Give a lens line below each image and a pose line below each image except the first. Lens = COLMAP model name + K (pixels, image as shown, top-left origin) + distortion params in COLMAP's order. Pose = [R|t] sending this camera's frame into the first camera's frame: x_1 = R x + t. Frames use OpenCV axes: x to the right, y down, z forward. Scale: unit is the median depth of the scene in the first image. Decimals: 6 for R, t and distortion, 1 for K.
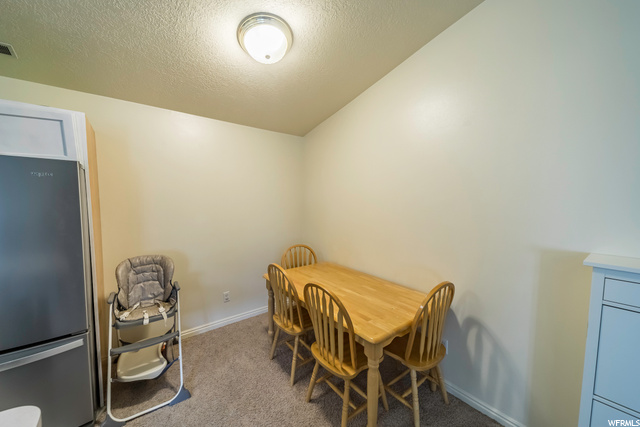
lens RADIAL K [[239.0, 0, 318.6], [0, 239.0, 215.9], [0, 0, 1]] dist [0.044847, -0.015830]
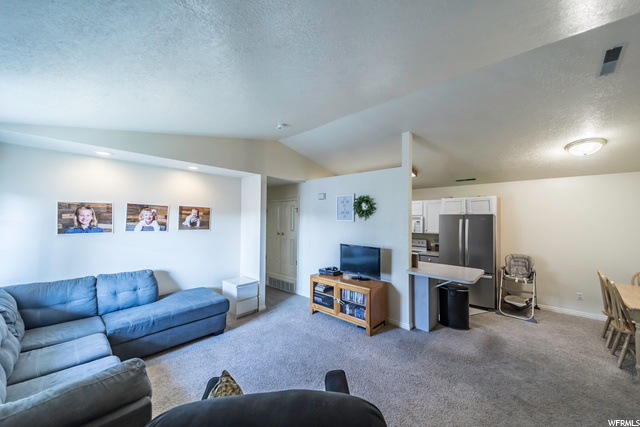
lens RADIAL K [[239.0, 0, 318.6], [0, 239.0, 215.9], [0, 0, 1]] dist [0.044847, -0.015830]
pose [[0.178518, -0.022514, -0.983679, 1.144289], [-0.079743, 0.996118, -0.037270, 0.055963], [0.980700, 0.085095, 0.176030, -1.180727]]
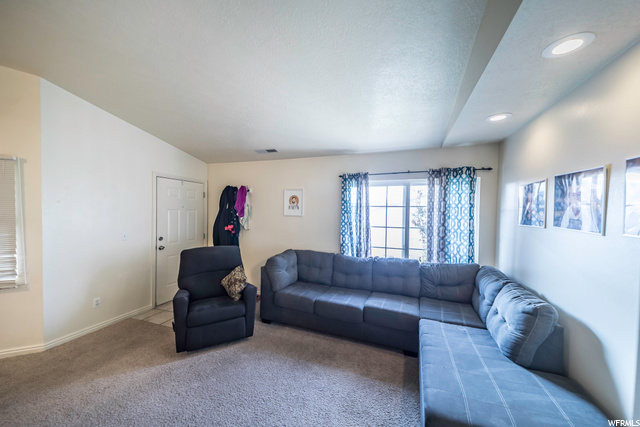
lens RADIAL K [[239.0, 0, 318.6], [0, 239.0, 215.9], [0, 0, 1]] dist [0.044847, -0.015830]
pose [[-0.526592, -0.035294, 0.849385, -1.075901], [0.044025, 0.996665, 0.068708, 0.060314], [-0.848977, 0.073575, -0.523282, -0.928512]]
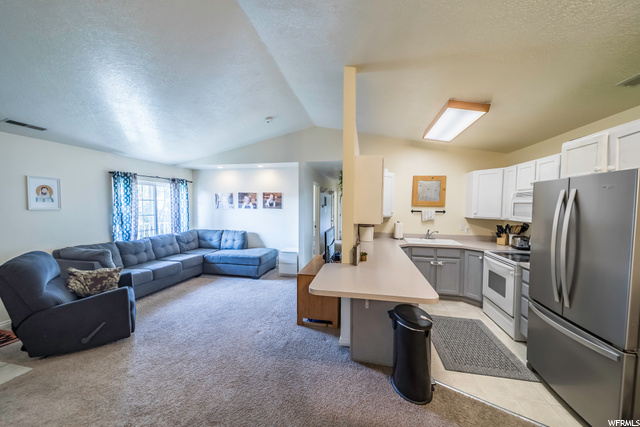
lens RADIAL K [[239.0, 0, 318.6], [0, 239.0, 215.9], [0, 0, 1]] dist [0.044847, -0.015830]
pose [[-0.761881, 0.018340, -0.647457, 0.412688], [-0.059160, 0.993451, 0.097755, -0.048951], [0.645009, 0.112781, -0.755806, 0.712610]]
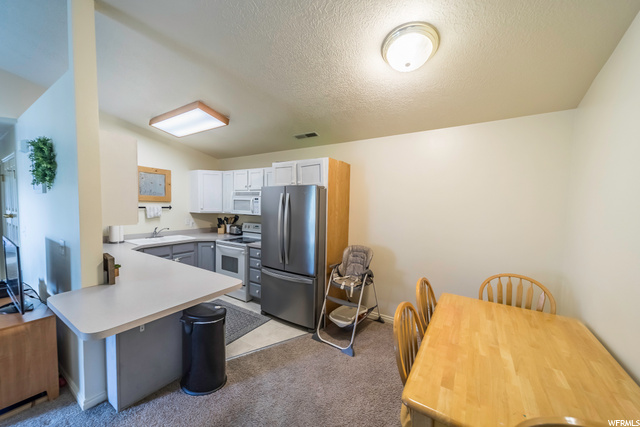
lens RADIAL K [[239.0, 0, 318.6], [0, 239.0, 215.9], [0, 0, 1]] dist [0.044847, -0.015830]
pose [[0.324523, 0.047826, -0.944668, 0.571843], [-0.084287, 0.996210, 0.021480, -0.021211], [0.942115, 0.072652, 0.327325, 0.327250]]
